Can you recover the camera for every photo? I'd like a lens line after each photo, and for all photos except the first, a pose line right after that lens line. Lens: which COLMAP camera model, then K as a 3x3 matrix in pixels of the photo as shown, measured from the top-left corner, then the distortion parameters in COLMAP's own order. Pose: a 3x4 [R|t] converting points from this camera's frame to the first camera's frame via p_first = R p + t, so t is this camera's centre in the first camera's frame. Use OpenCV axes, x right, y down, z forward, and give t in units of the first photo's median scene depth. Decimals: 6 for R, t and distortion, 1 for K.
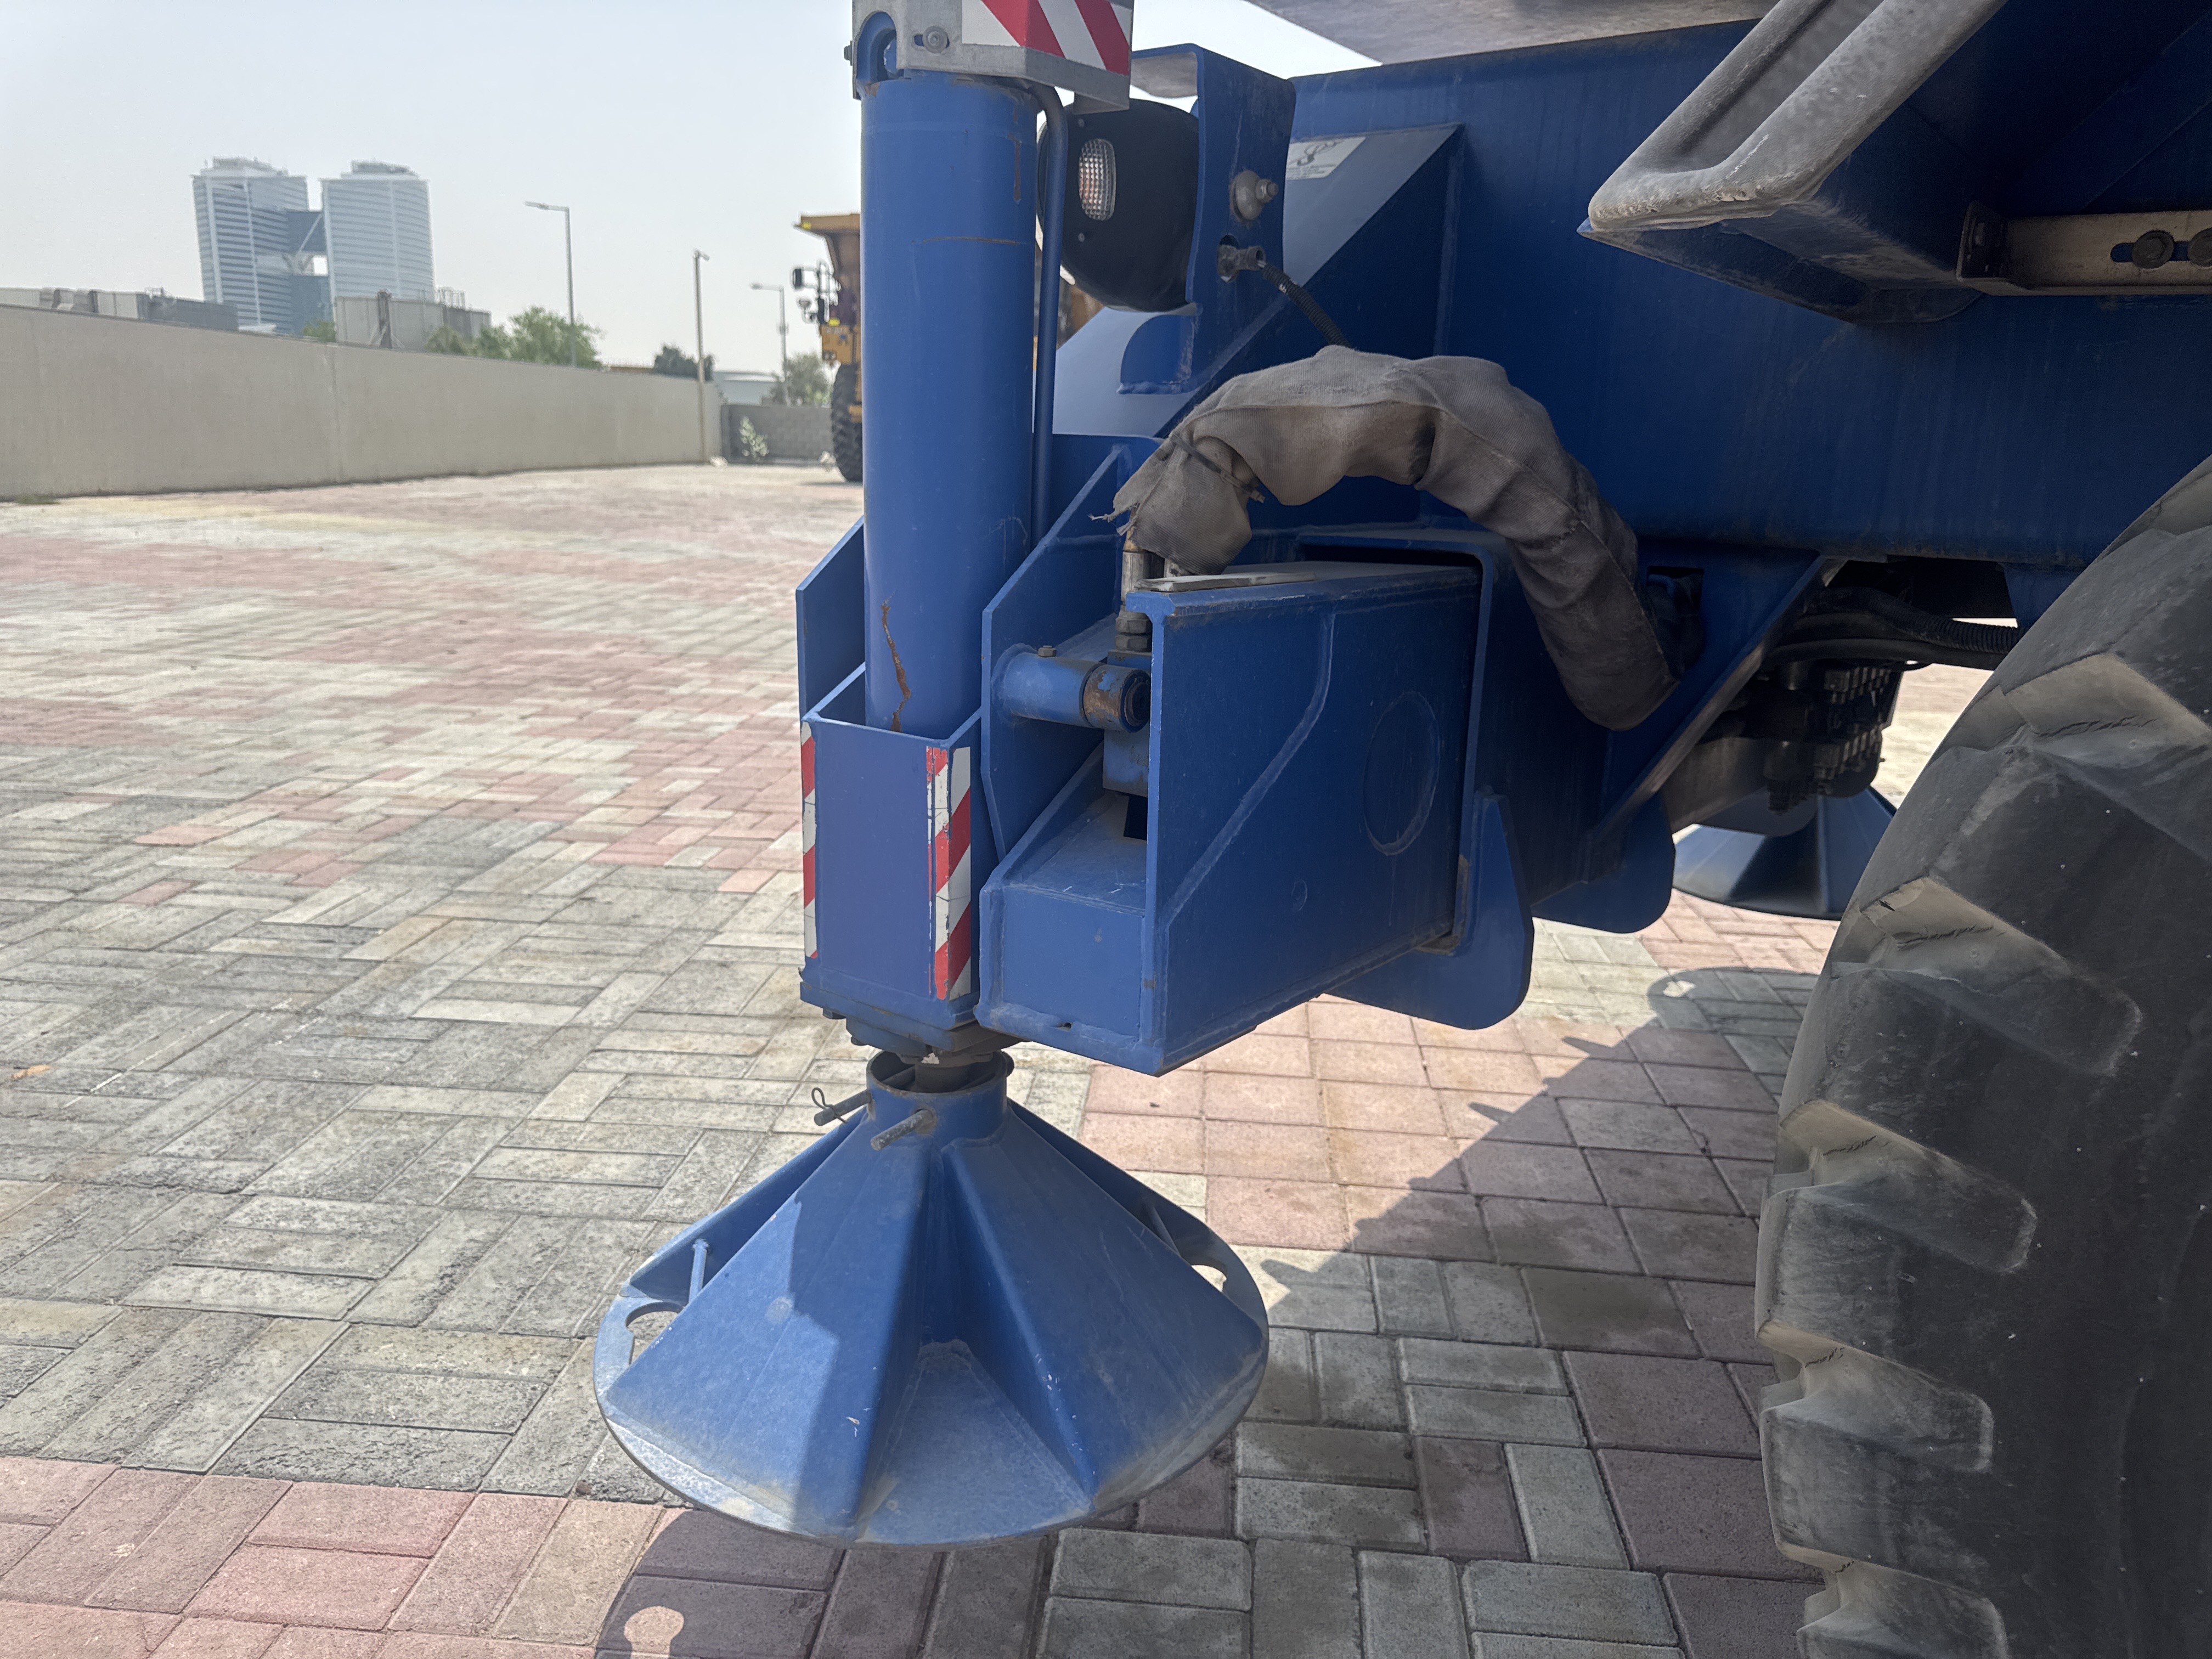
lens RADIAL K [[1580.3, 0, 1087.7], [0, 1580.3, 841.4], [0, 0, 1]] dist [0.054257, -0.089373]
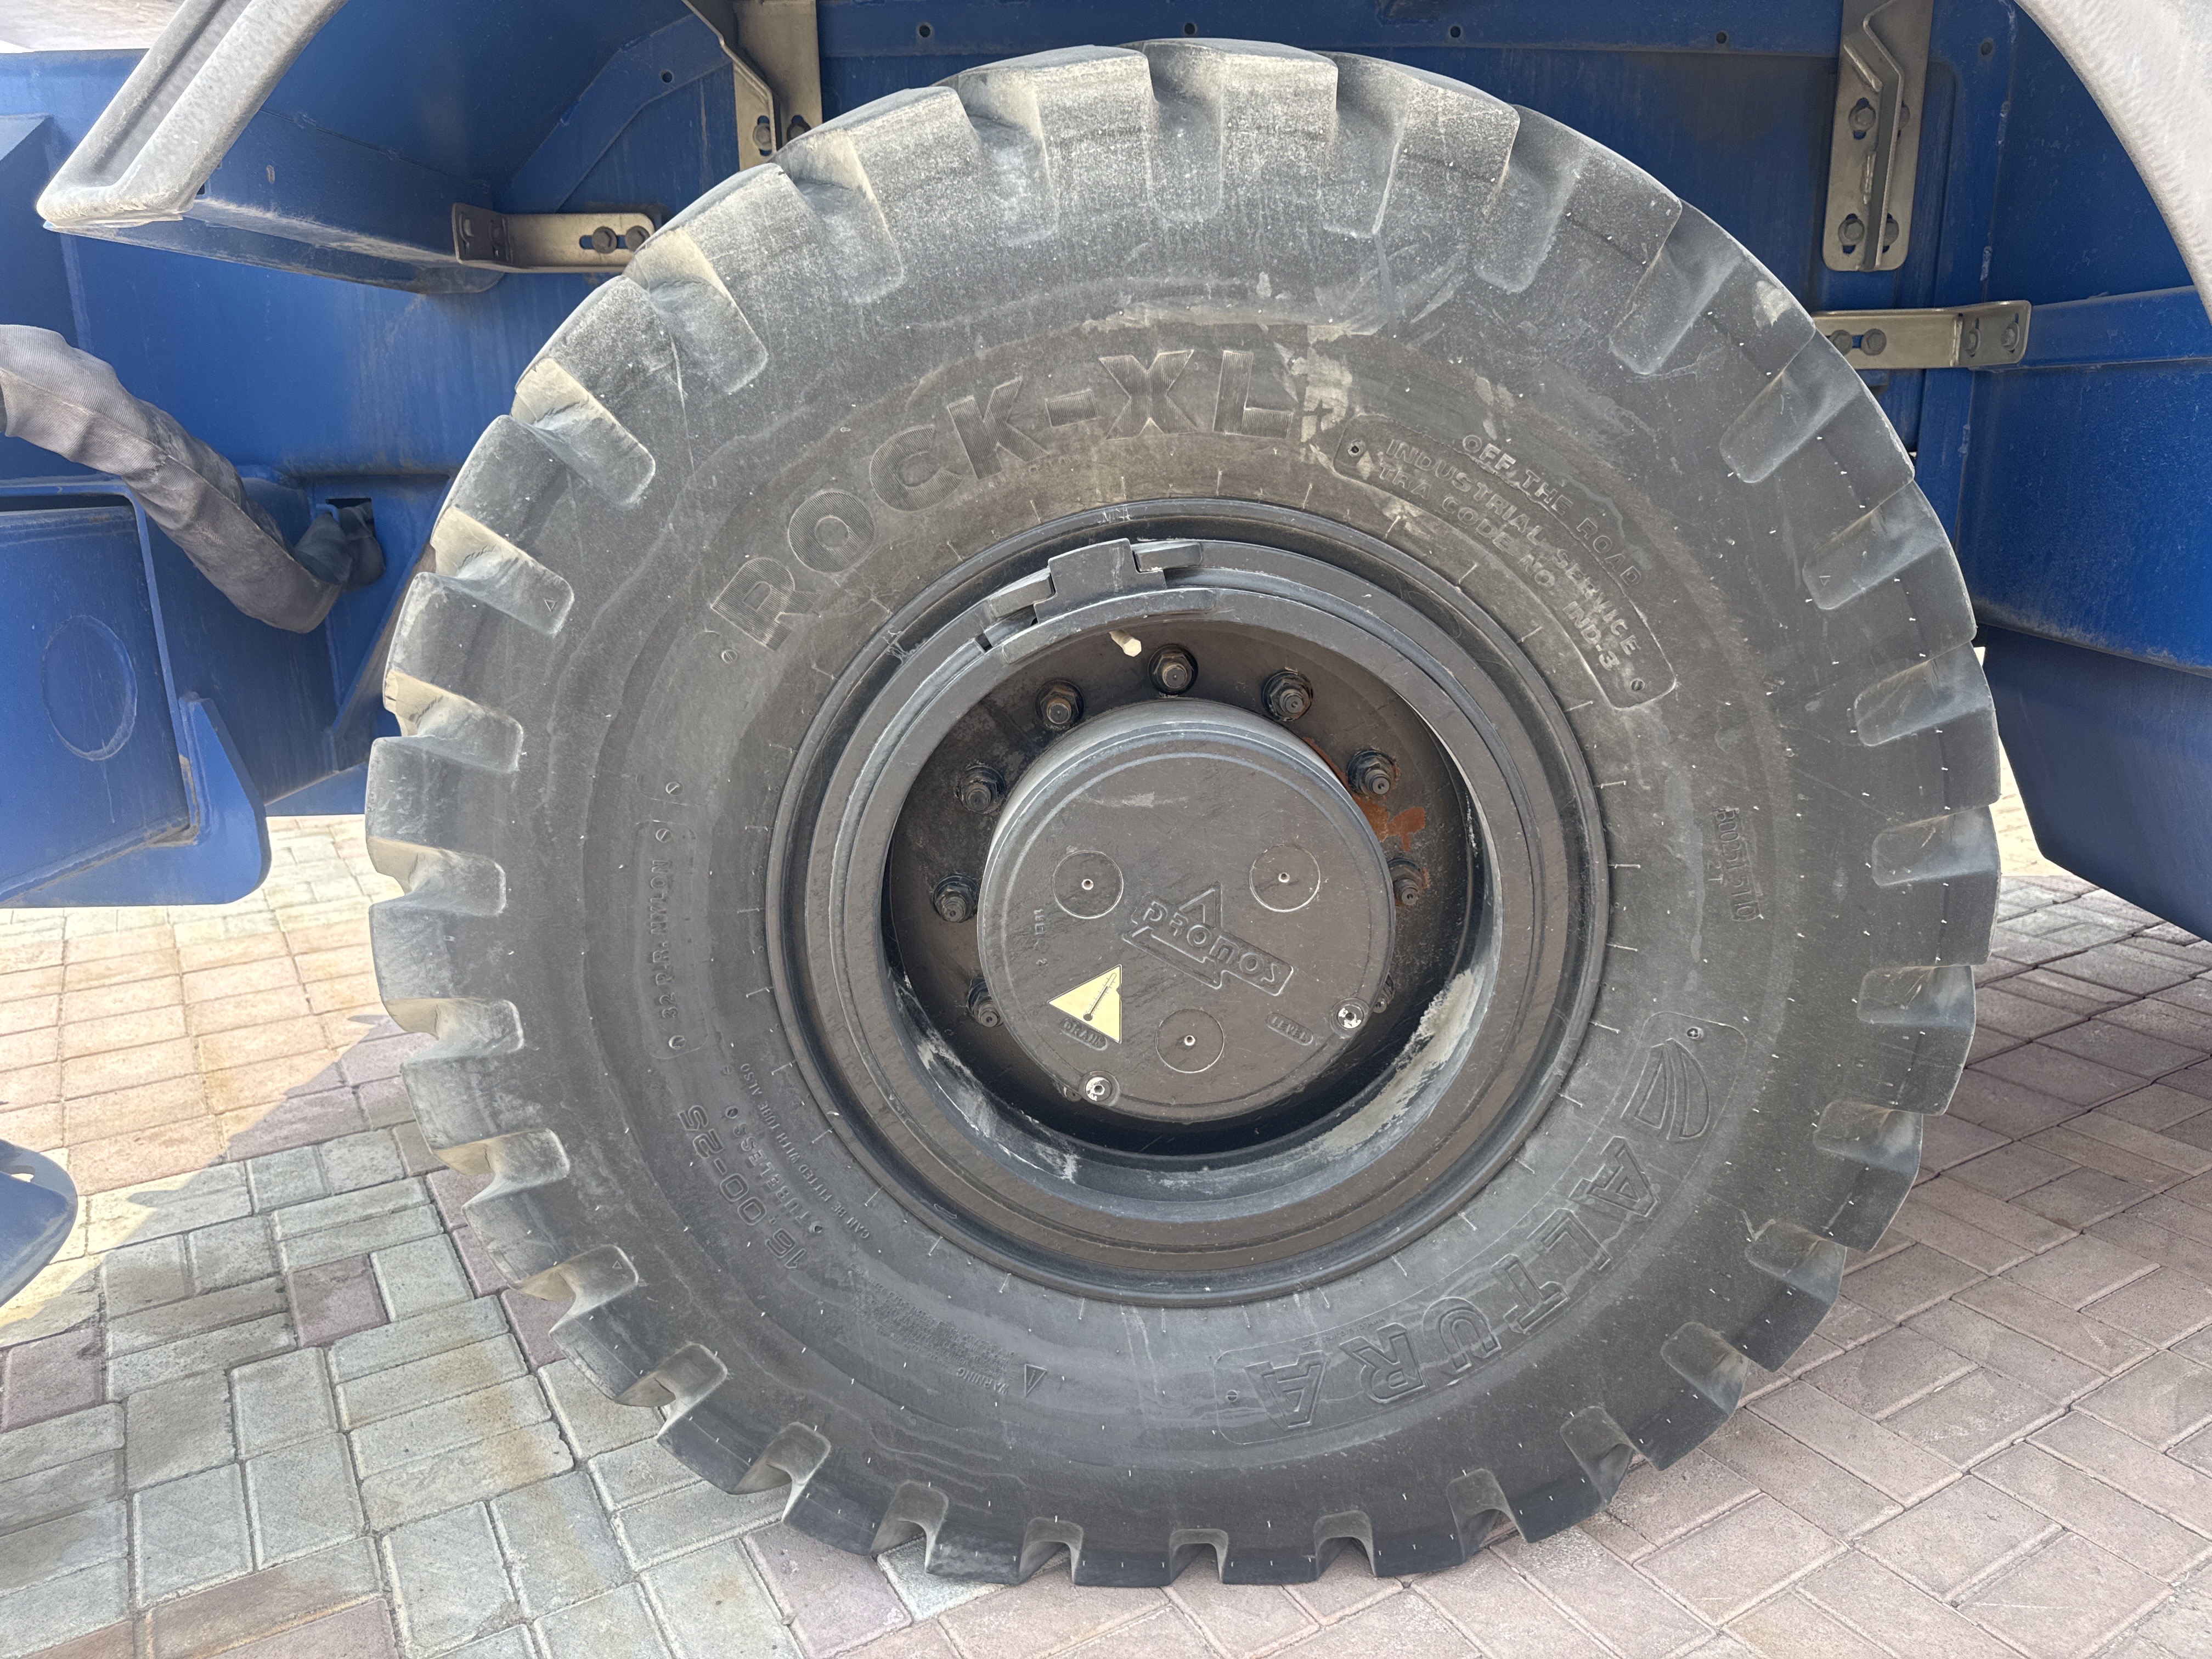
lens RADIAL K [[1582.4, 0, 1105.8], [0, 1582.4, 840.7], [0, 0, 1]] dist [-0.003115, -0.008571]
pose [[0.794063, -0.197157, 0.574972, 0.092684], [0.186116, 0.979364, 0.078788, 0.099883], [-0.578641, 0.044449, 0.814370, -0.313248]]
